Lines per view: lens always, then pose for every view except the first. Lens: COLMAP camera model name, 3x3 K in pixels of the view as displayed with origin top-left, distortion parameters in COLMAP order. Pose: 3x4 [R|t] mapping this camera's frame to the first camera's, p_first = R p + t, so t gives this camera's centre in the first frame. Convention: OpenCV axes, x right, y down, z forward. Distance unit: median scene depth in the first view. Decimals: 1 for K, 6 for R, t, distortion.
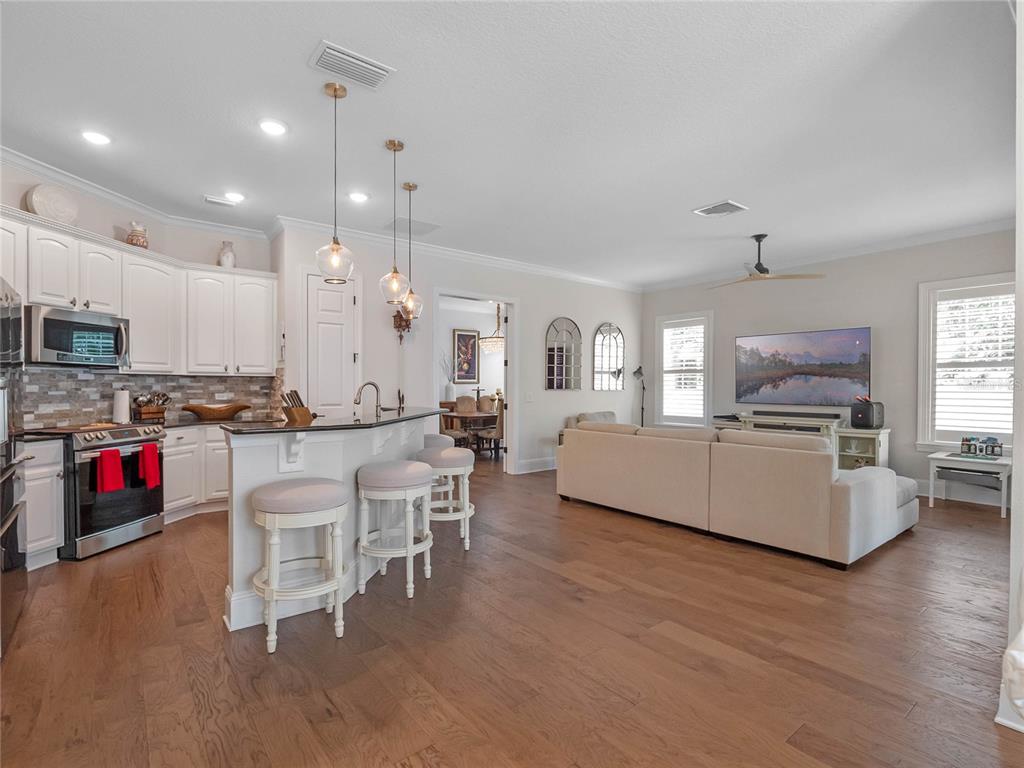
lens RADIAL K [[504.5, 0, 509.6], [0, 504.5, 393.1], [0, 0, 1]] dist [-0.006109, -0.005709]
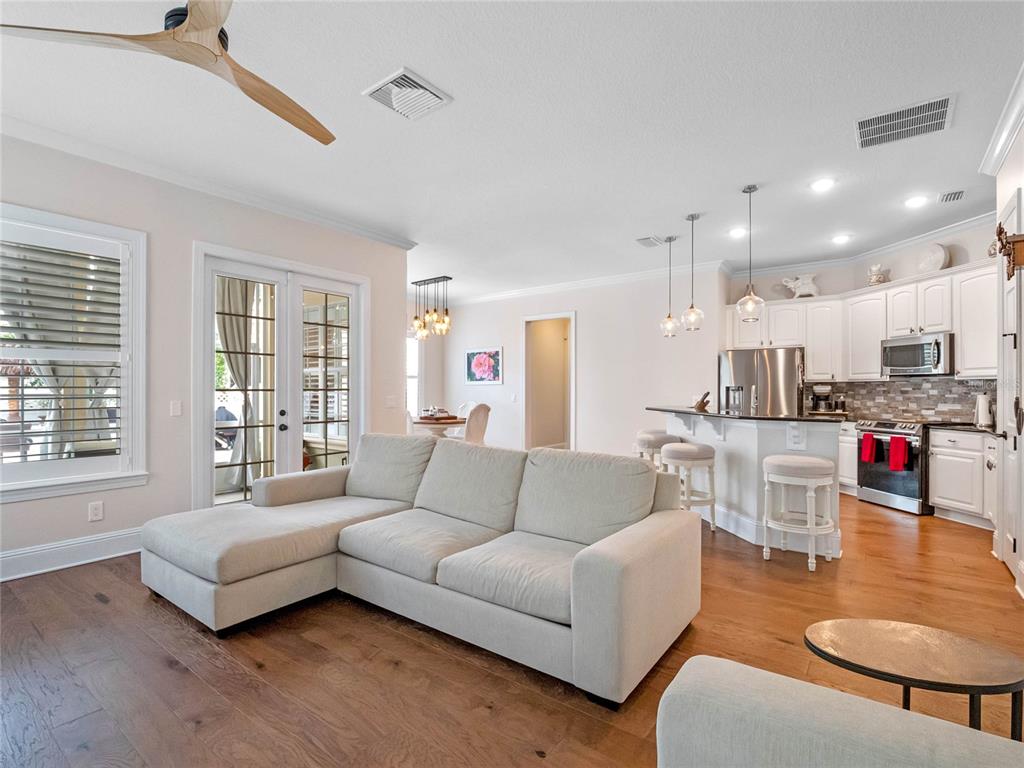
lens RADIAL K [[504.5, 0, 507.1], [0, 504.5, 387.0], [0, 0, 1]] dist [-0.006109, -0.005709]
pose [[-0.962476, -0.008024, -0.271250, 1.171691], [-0.010890, 0.999900, 0.009061, -0.045912], [0.271150, 0.011674, -0.962466, 3.964053]]
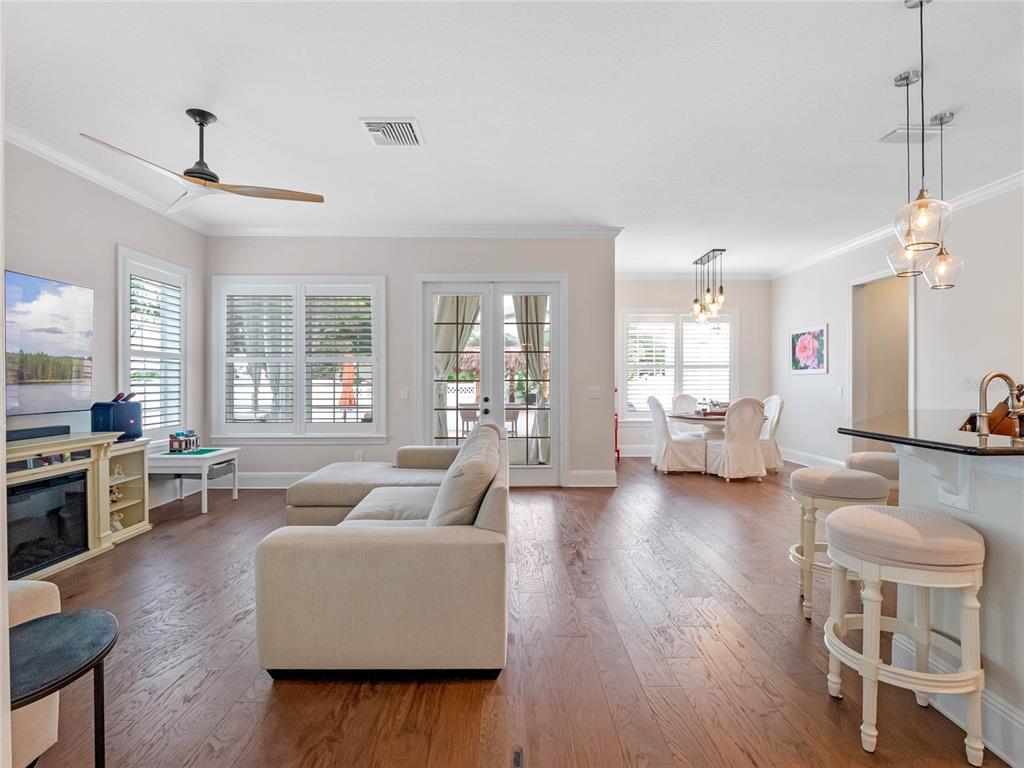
lens RADIAL K [[504.5, 0, 510.8], [0, 504.5, 382.3], [0, 0, 1]] dist [-0.006109, -0.005709]
pose [[-0.793769, -0.008651, 0.608158, -0.372299], [0.005041, 0.999771, 0.020801, -0.050326], [-0.608199, 0.019577, -0.793543, 3.602079]]
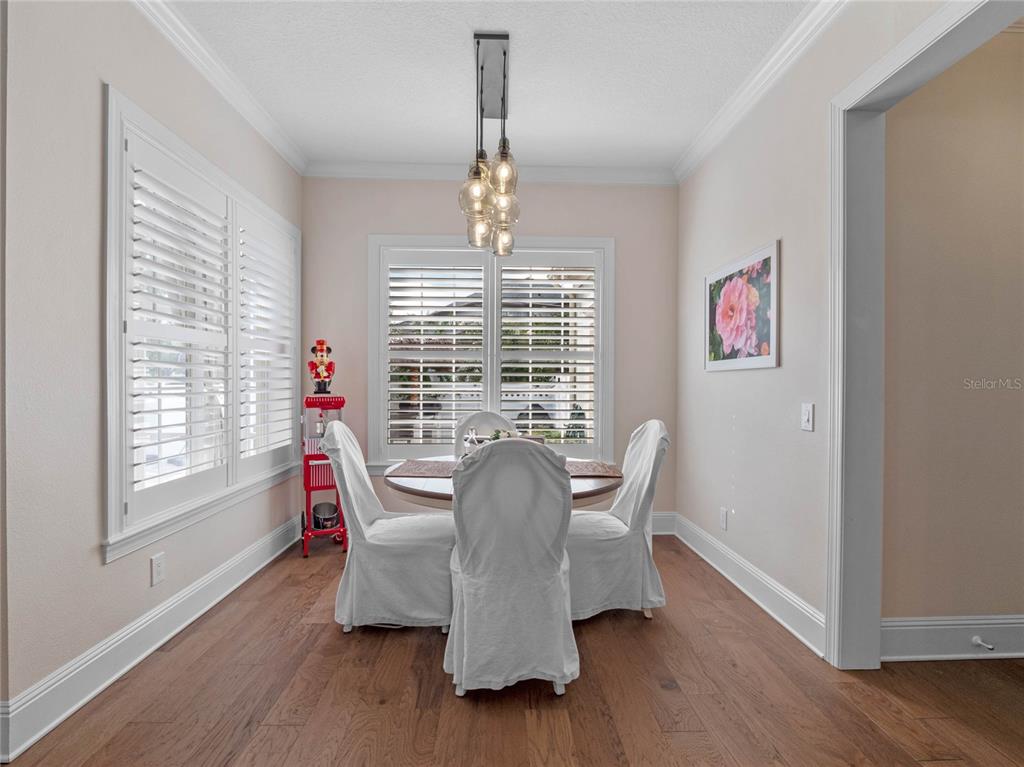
lens RADIAL K [[504.5, 0, 512.3], [0, 504.5, 384.7], [0, 0, 1]] dist [-0.006109, -0.005709]
pose [[-0.809045, -0.013874, 0.587583, -0.219663], [-0.000617, 0.999741, 0.022758, -0.012306], [-0.587746, 0.018050, -0.808844, 1.116448]]
